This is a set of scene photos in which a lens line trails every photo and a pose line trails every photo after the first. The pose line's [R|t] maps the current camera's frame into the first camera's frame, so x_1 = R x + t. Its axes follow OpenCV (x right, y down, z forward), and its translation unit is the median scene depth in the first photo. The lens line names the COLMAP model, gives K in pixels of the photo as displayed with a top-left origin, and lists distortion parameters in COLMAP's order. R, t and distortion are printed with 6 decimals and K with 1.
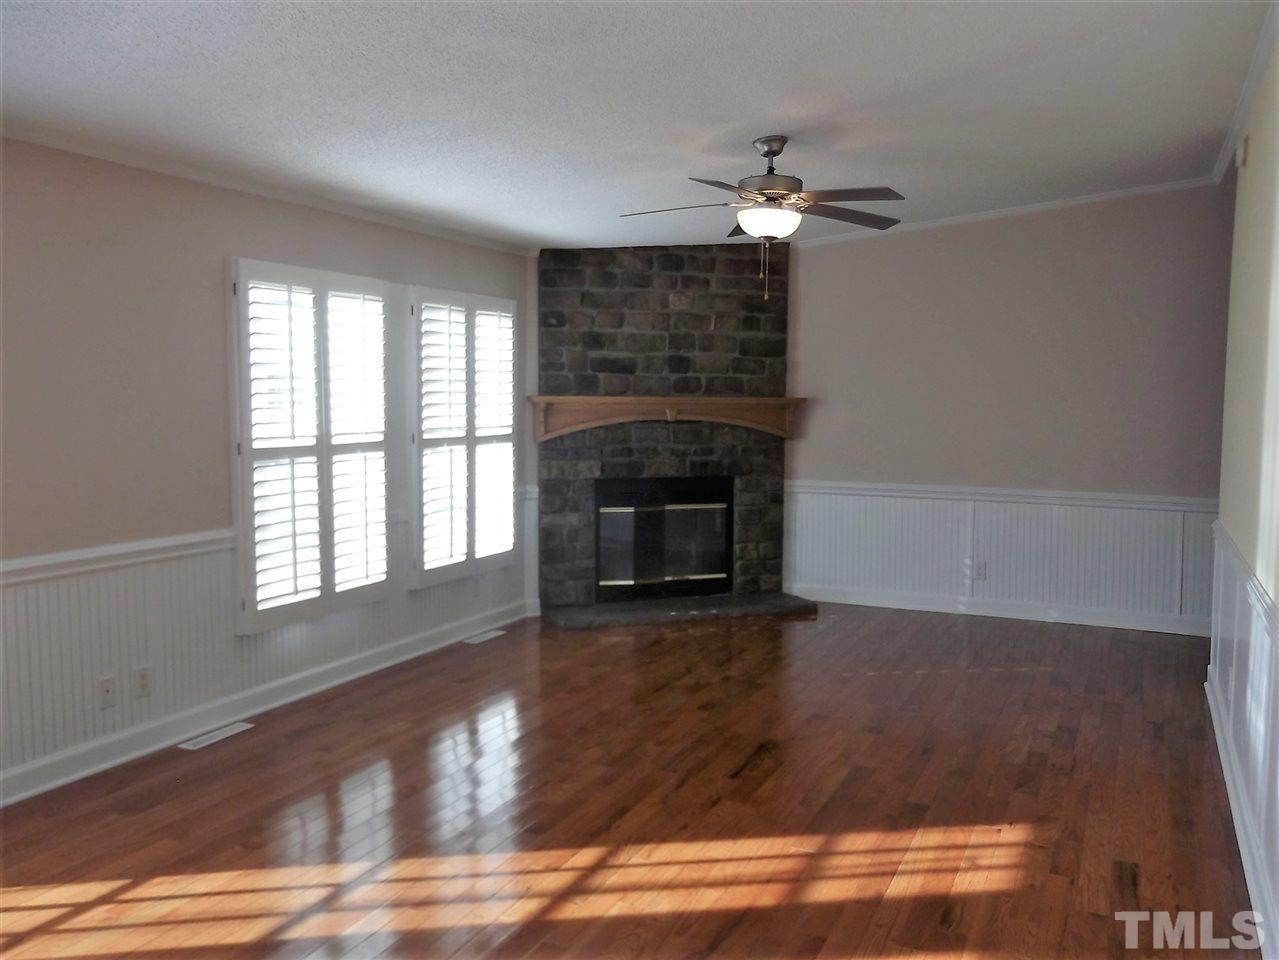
lens RADIAL K [[1084.4, 0, 639.5], [0, 1084.4, 480.0], [0, 0, 1]] dist [0.014269, 0.004381]
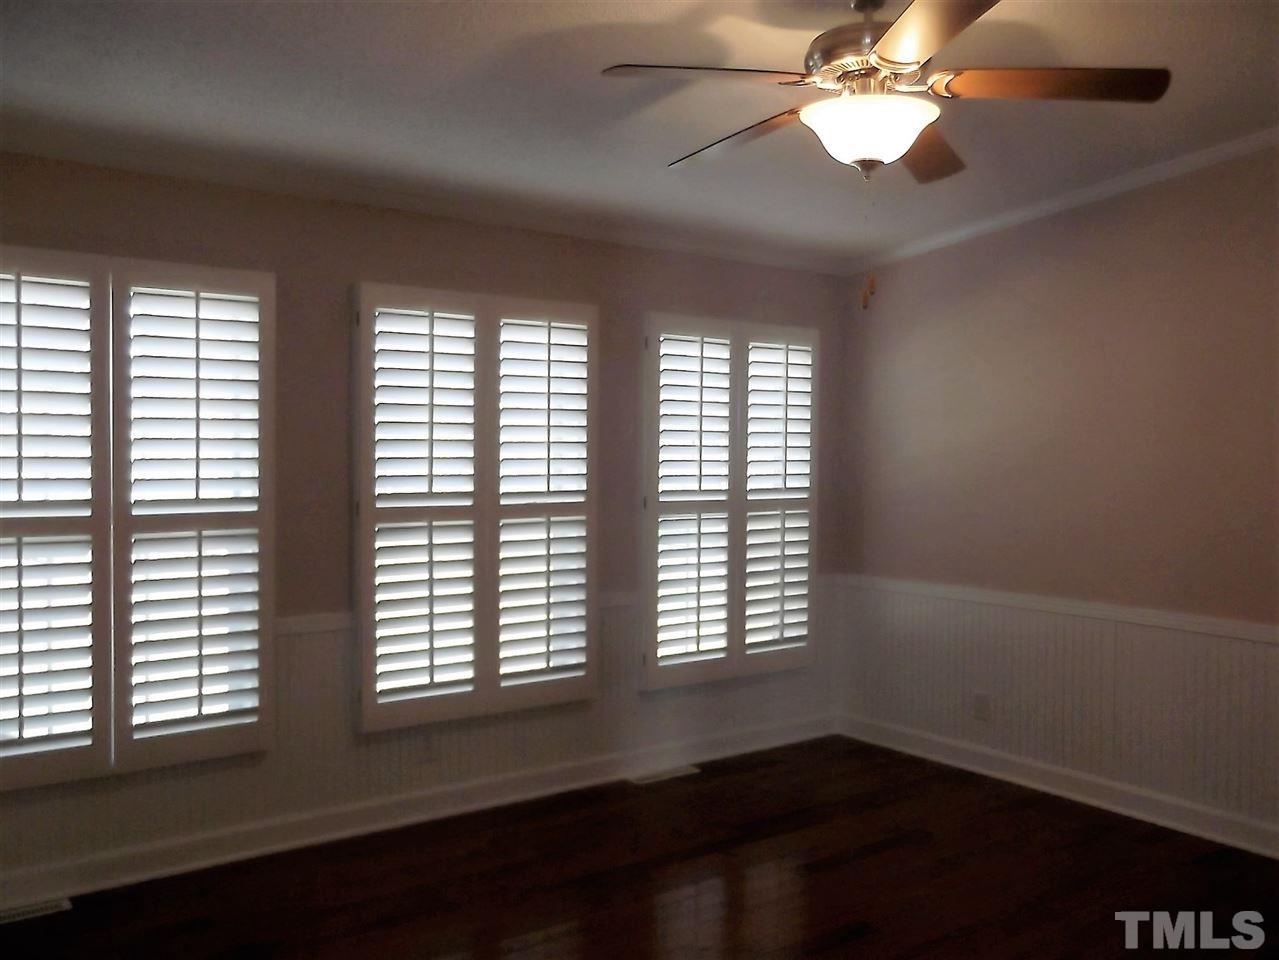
lens RADIAL K [[1010.1, 0, 639.1], [0, 1010.1, 463.9], [0, 0, 1]] dist [-0.000235, -0.000482]
pose [[0.862453, 0.021480, -0.505681, 0.094269], [-0.054885, 0.997177, -0.051250, -0.015808], [0.503153, 0.071955, 0.861197, 0.197173]]
